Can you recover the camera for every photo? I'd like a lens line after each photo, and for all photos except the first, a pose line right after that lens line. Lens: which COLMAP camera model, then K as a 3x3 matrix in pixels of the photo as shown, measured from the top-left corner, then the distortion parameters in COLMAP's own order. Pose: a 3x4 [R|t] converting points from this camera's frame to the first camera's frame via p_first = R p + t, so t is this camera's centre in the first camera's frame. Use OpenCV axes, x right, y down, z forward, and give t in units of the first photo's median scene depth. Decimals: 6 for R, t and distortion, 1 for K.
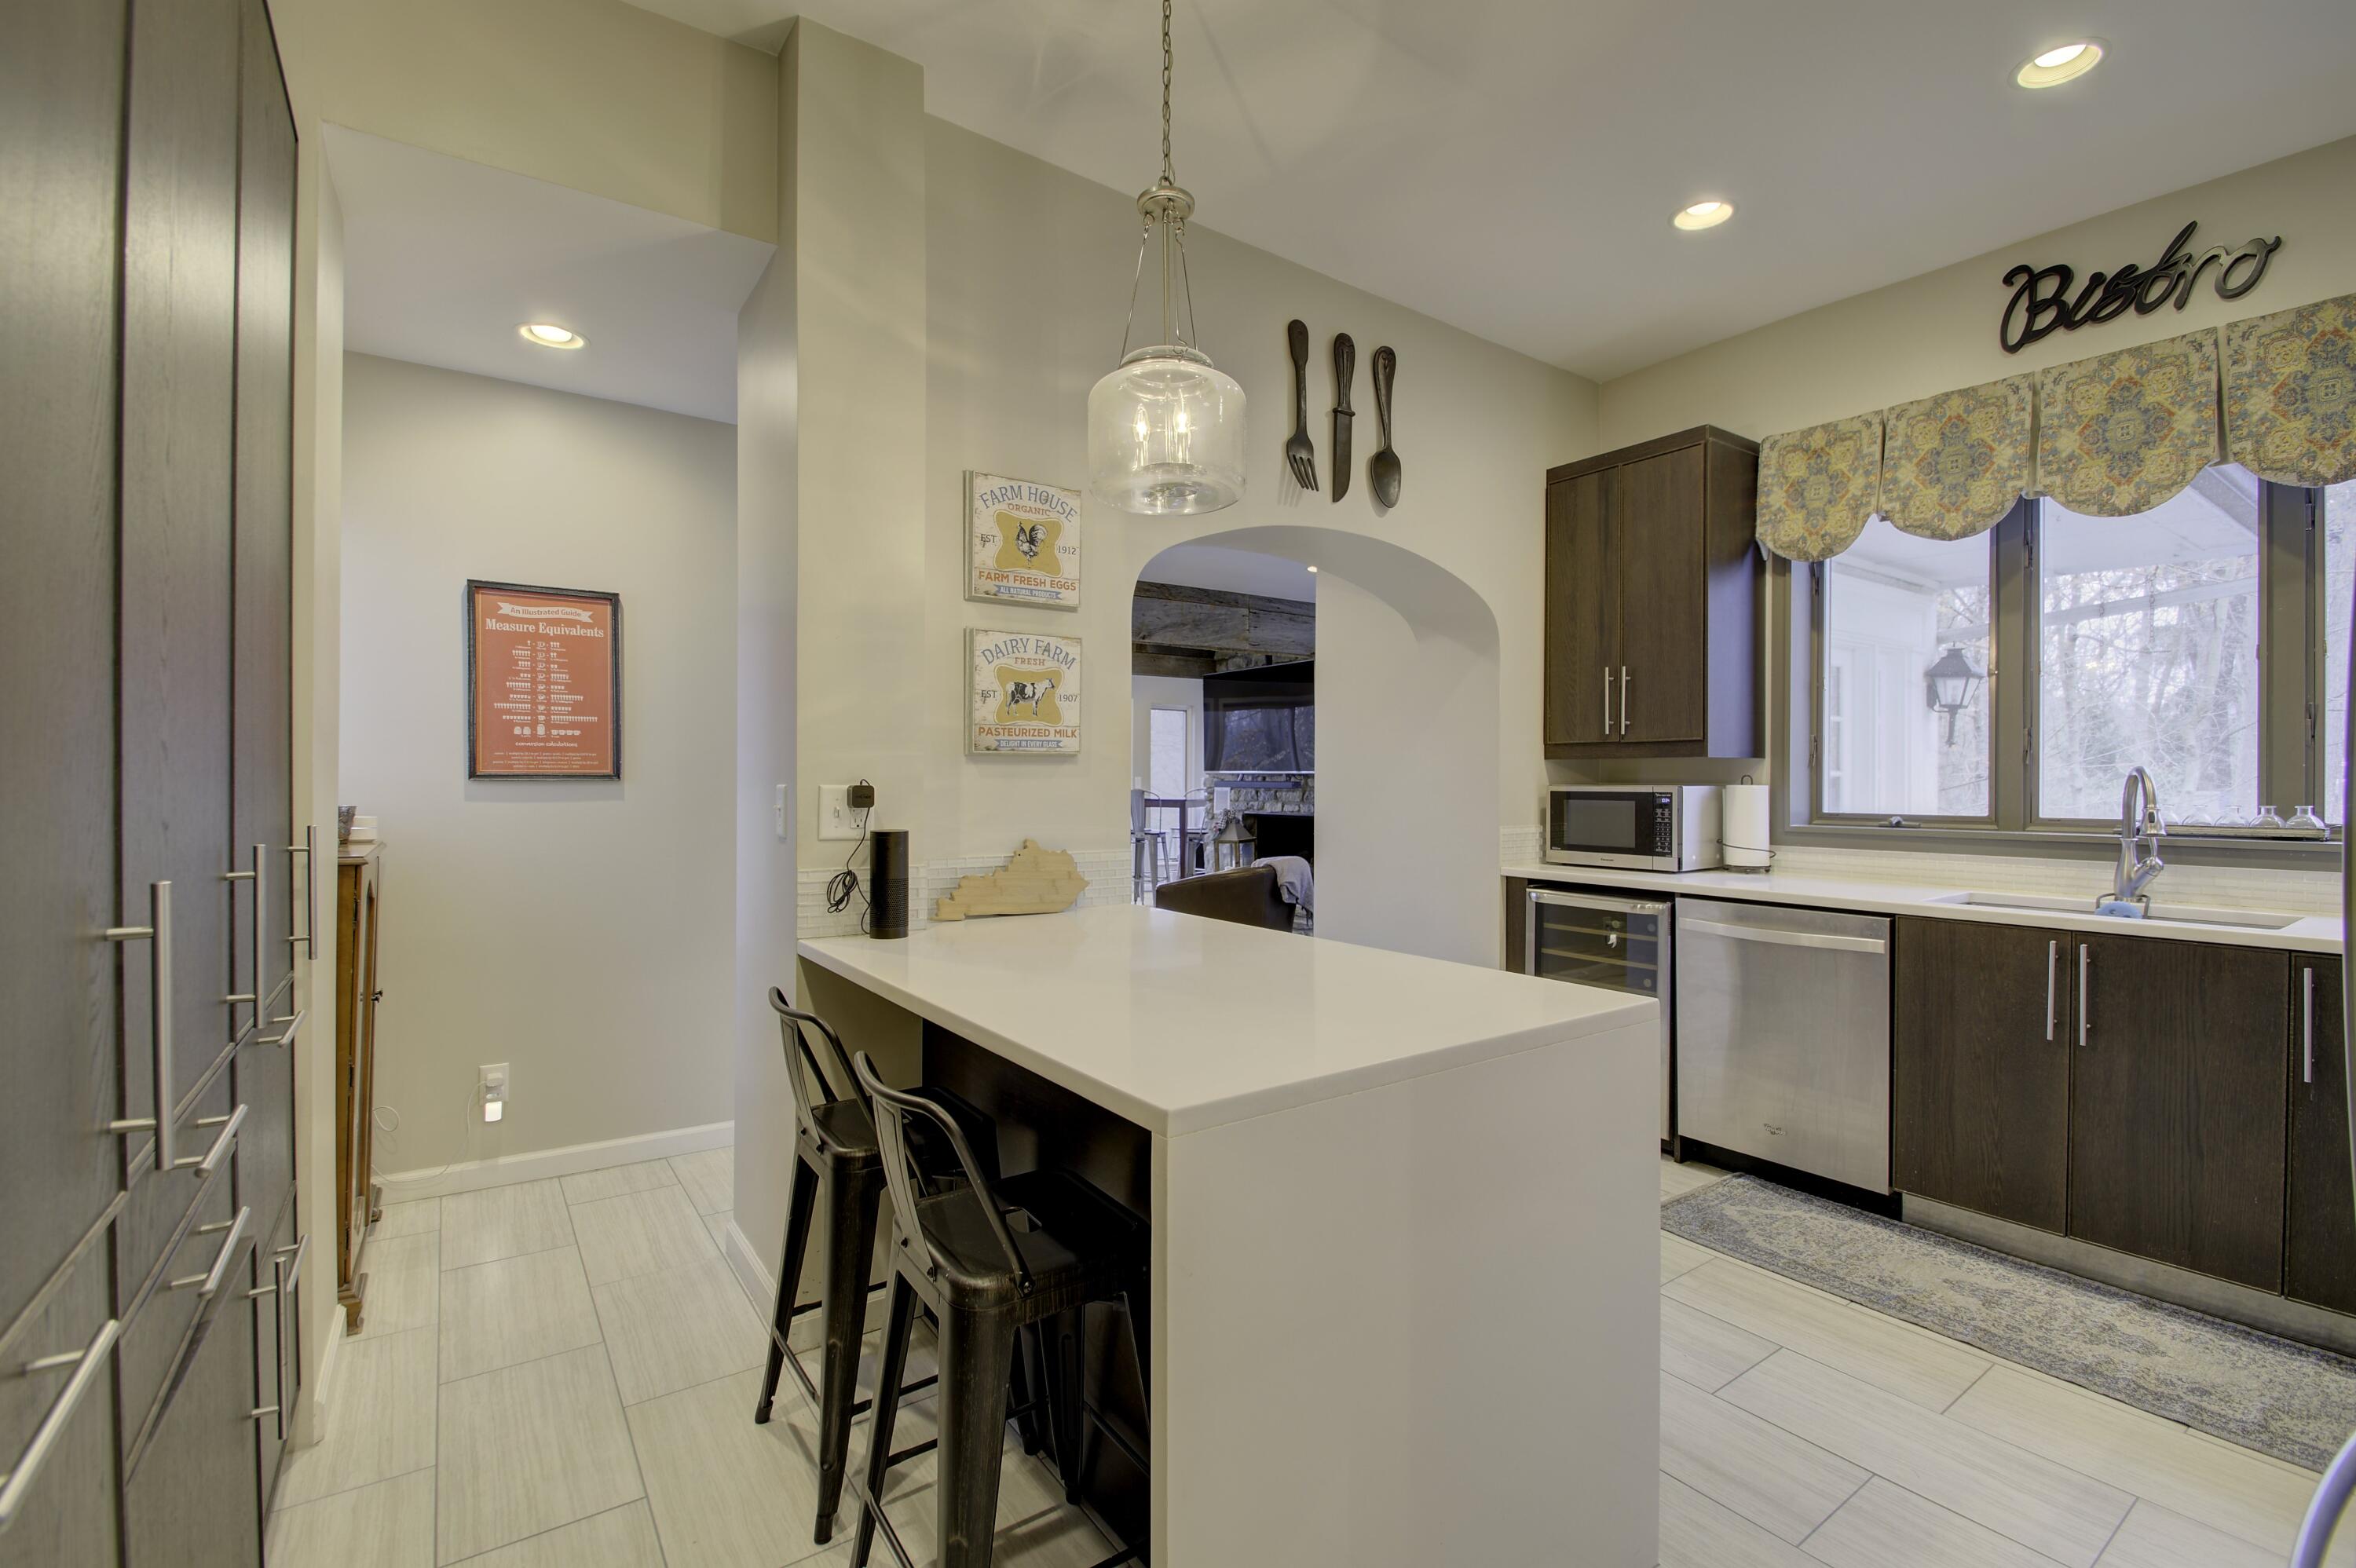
lens RADIAL K [[1017.2, 0, 1188.2], [0, 1017.2, 783.5], [0, 0, 1]] dist [0.018991, -0.024717]
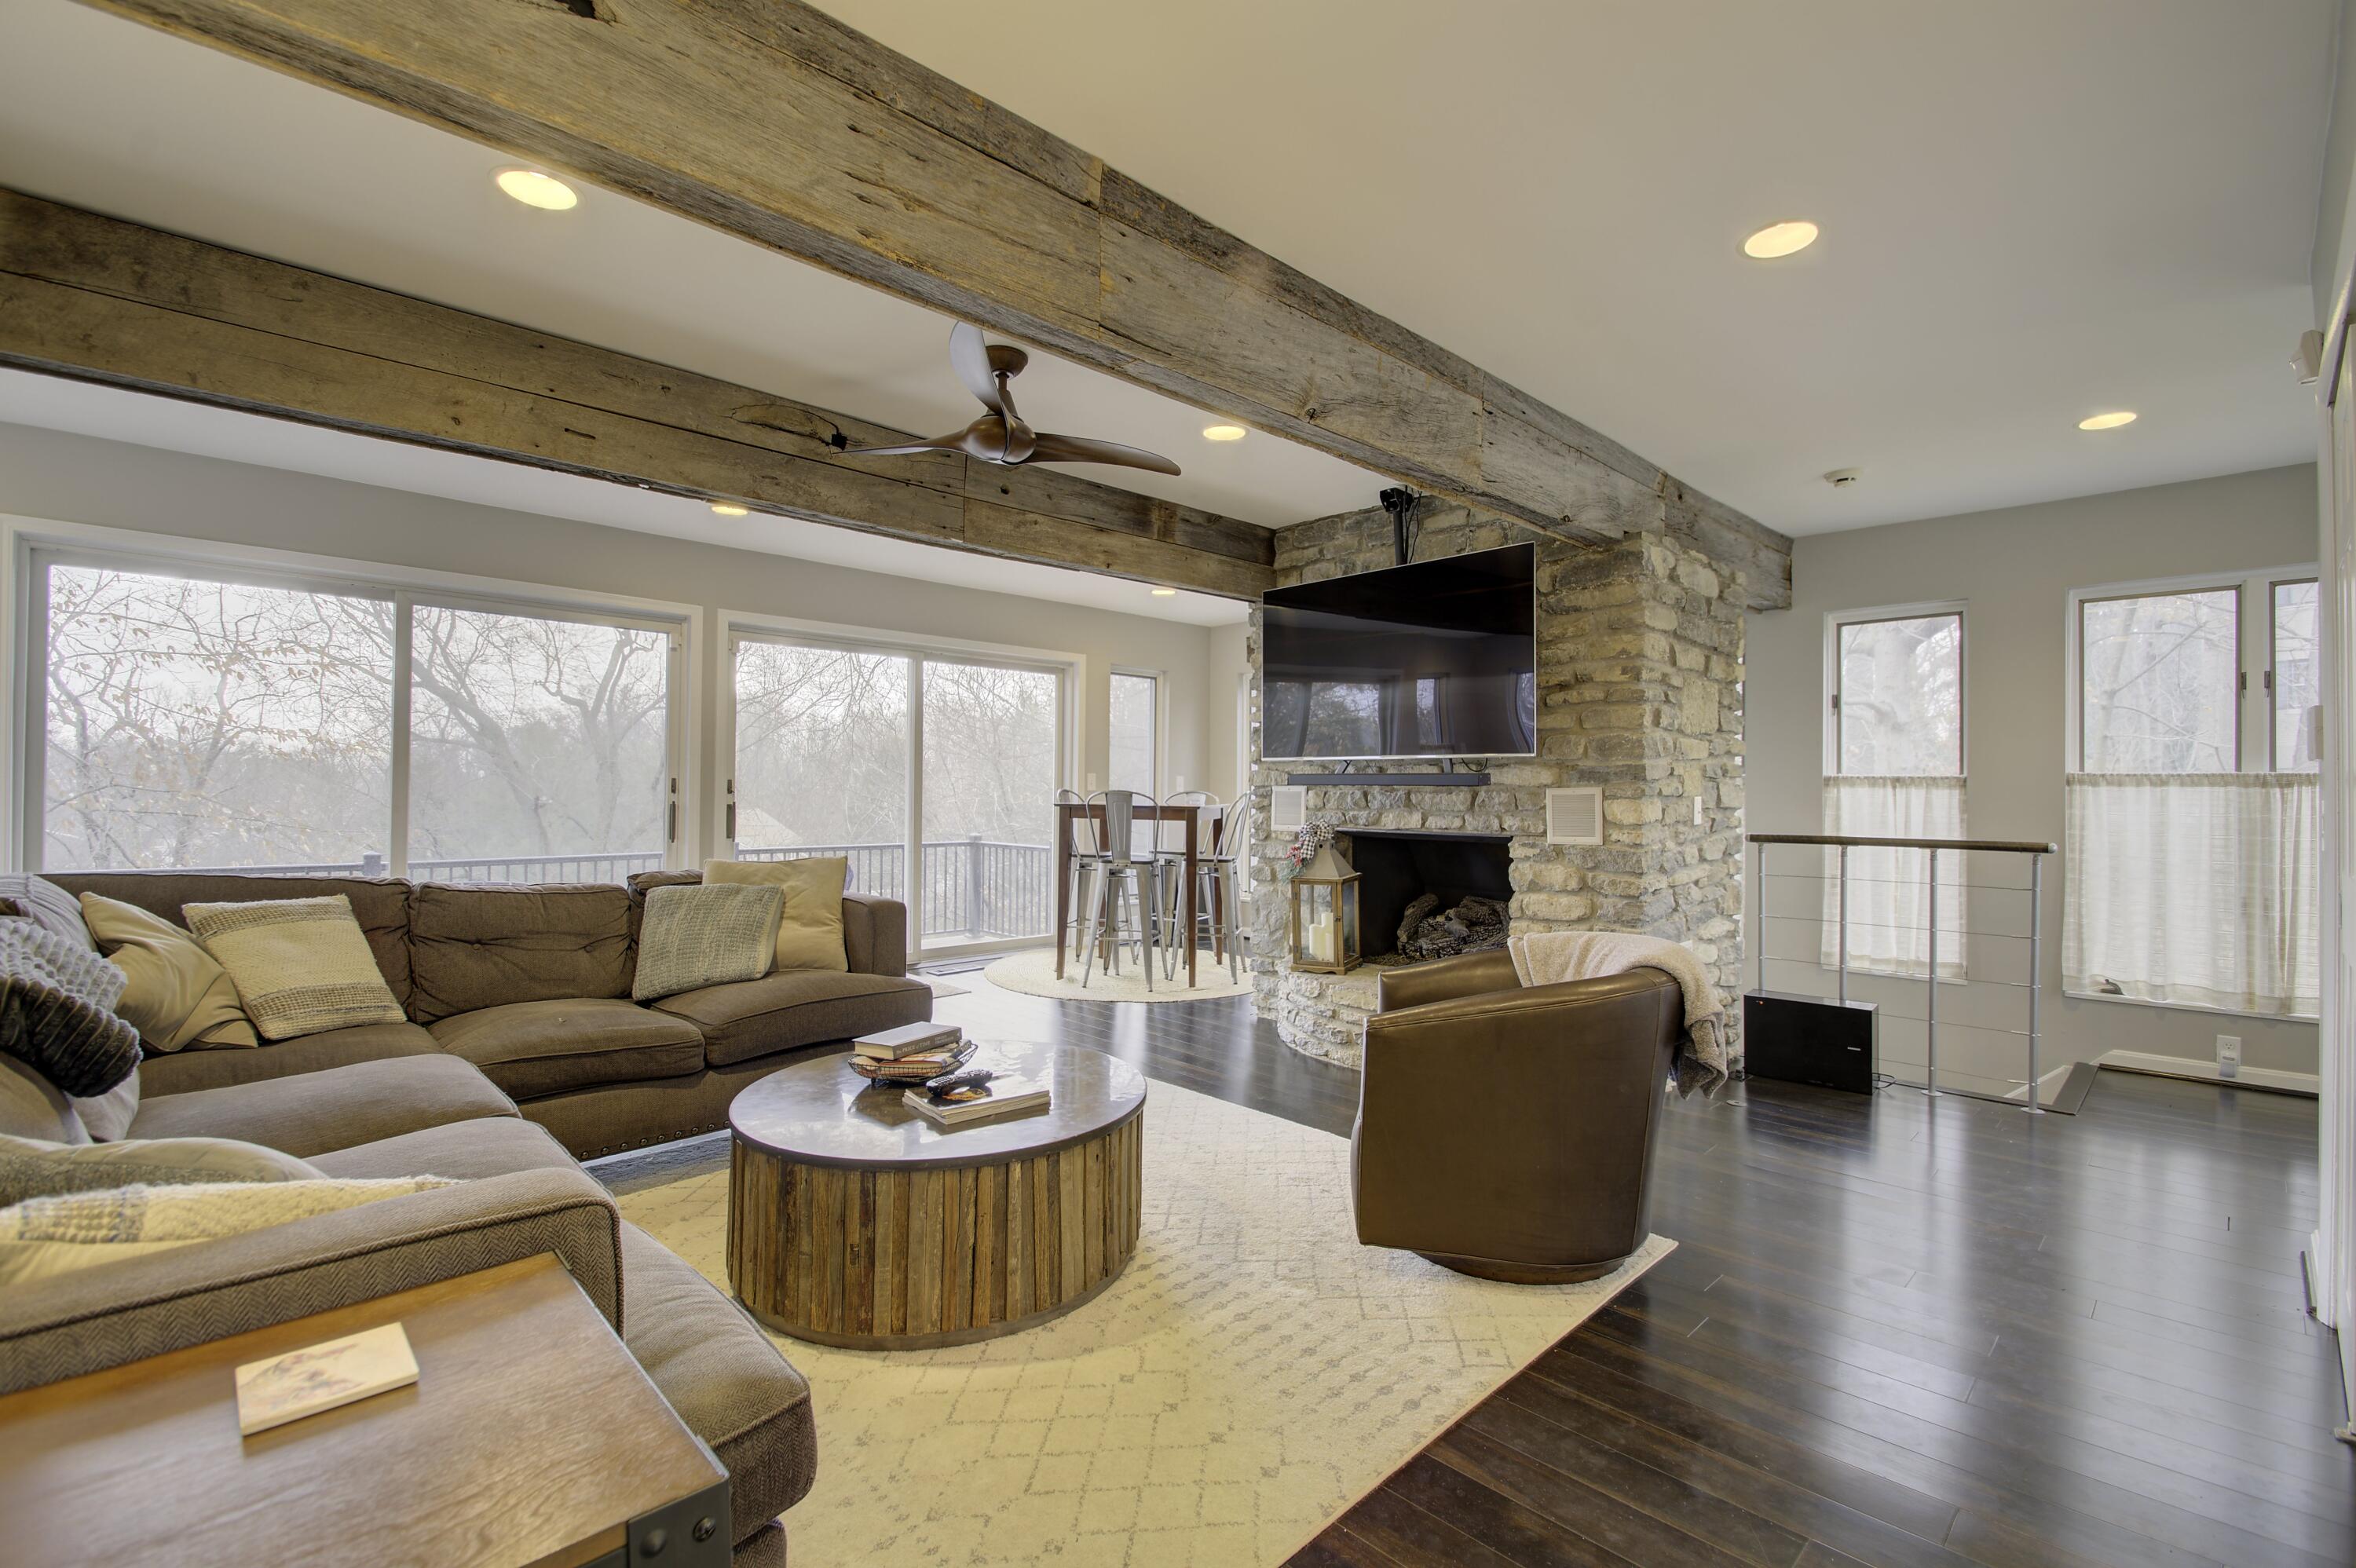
lens RADIAL K [[1017.2, 0, 1188.2], [0, 1017.2, 783.5], [0, 0, 1]] dist [0.018991, -0.024717]
pose [[0.988113, 0.002214, 0.153713, -0.118622], [-0.000963, 0.999966, -0.008210, 0.007759], [-0.153726, 0.007964, 0.988081, 0.448592]]
